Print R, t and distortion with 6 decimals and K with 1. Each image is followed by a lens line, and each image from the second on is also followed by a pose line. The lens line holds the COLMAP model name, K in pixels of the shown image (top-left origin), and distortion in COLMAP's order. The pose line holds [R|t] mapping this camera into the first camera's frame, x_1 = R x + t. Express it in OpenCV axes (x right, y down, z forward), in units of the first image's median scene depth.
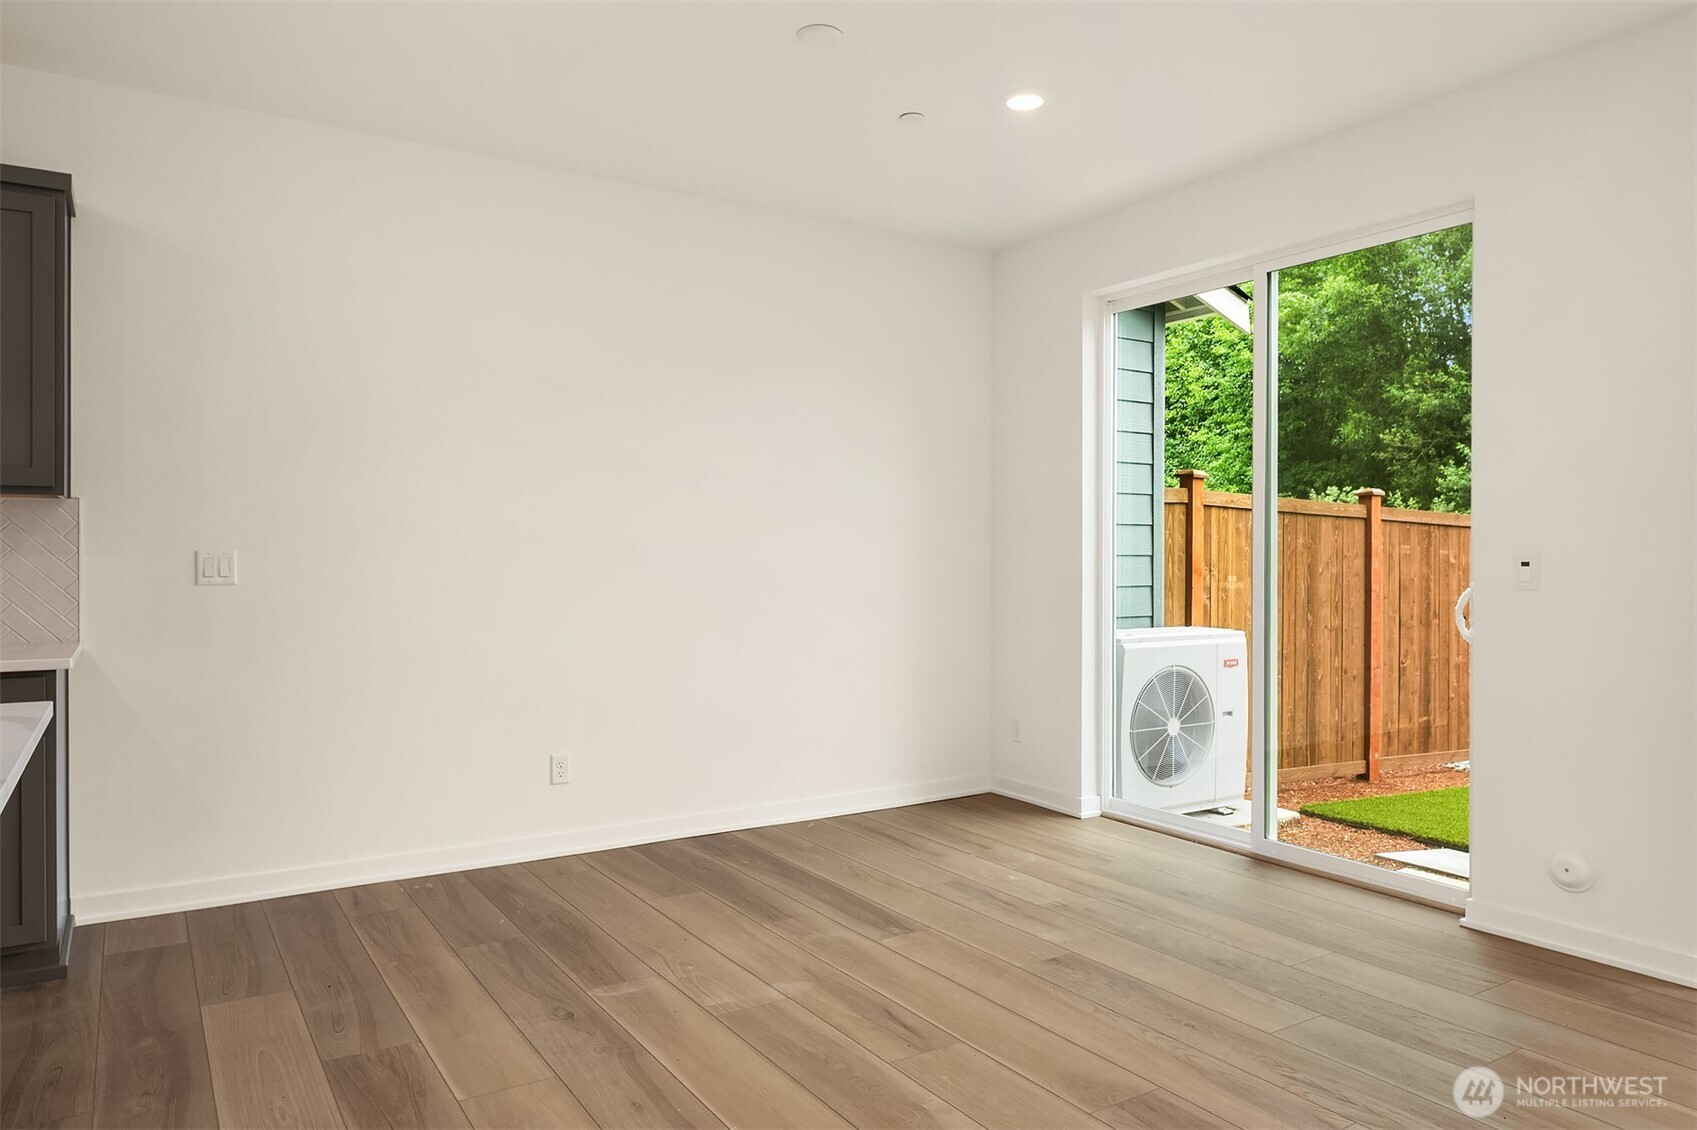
lens RADIAL K [[1140.8, 0, 851.0], [0, 1140.8, 570.3], [0, 0, 1]] dist [-0.009790, 0.001385]
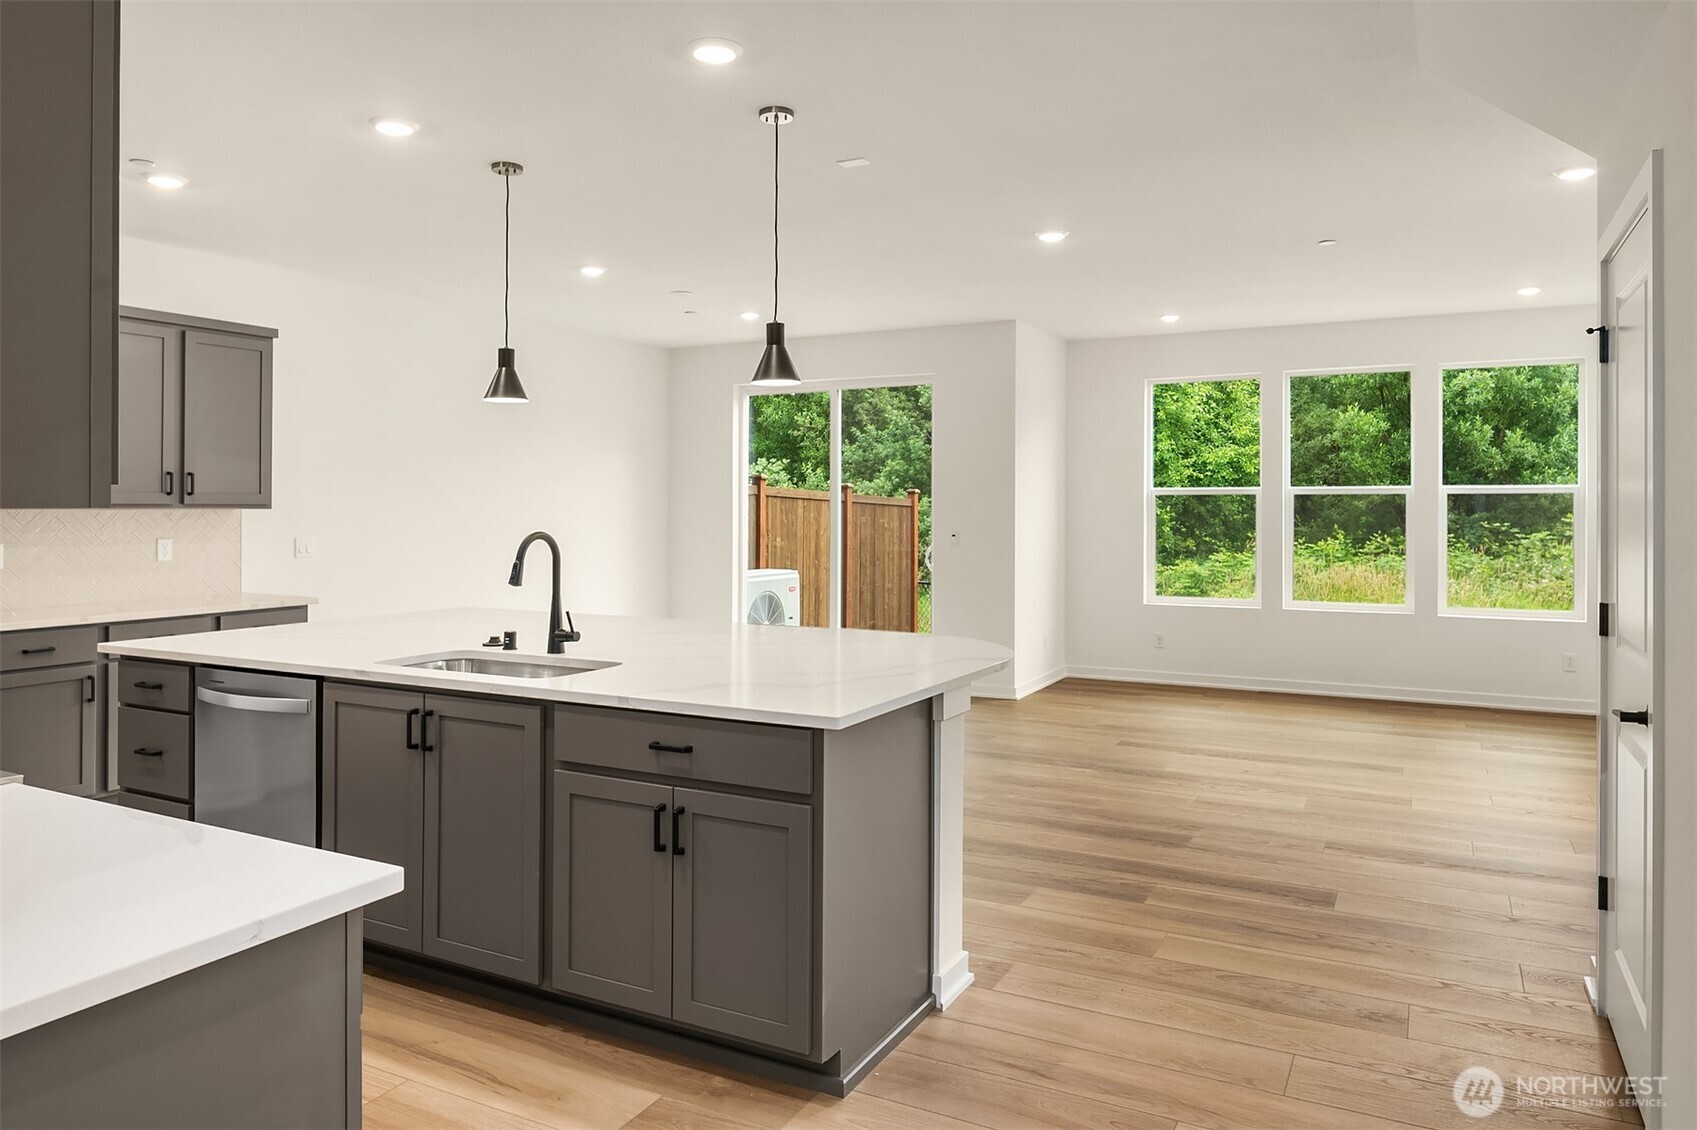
lens RADIAL K [[1140.8, 0, 853.5], [0, 1140.8, 503.4], [0, 0, 1]] dist [-0.009790, 0.001385]
pose [[0.871956, -0.002988, 0.489576, -0.362399], [0.012089, 0.999808, -0.015428, -0.017502], [-0.489436, 0.019372, 0.871824, -0.471079]]
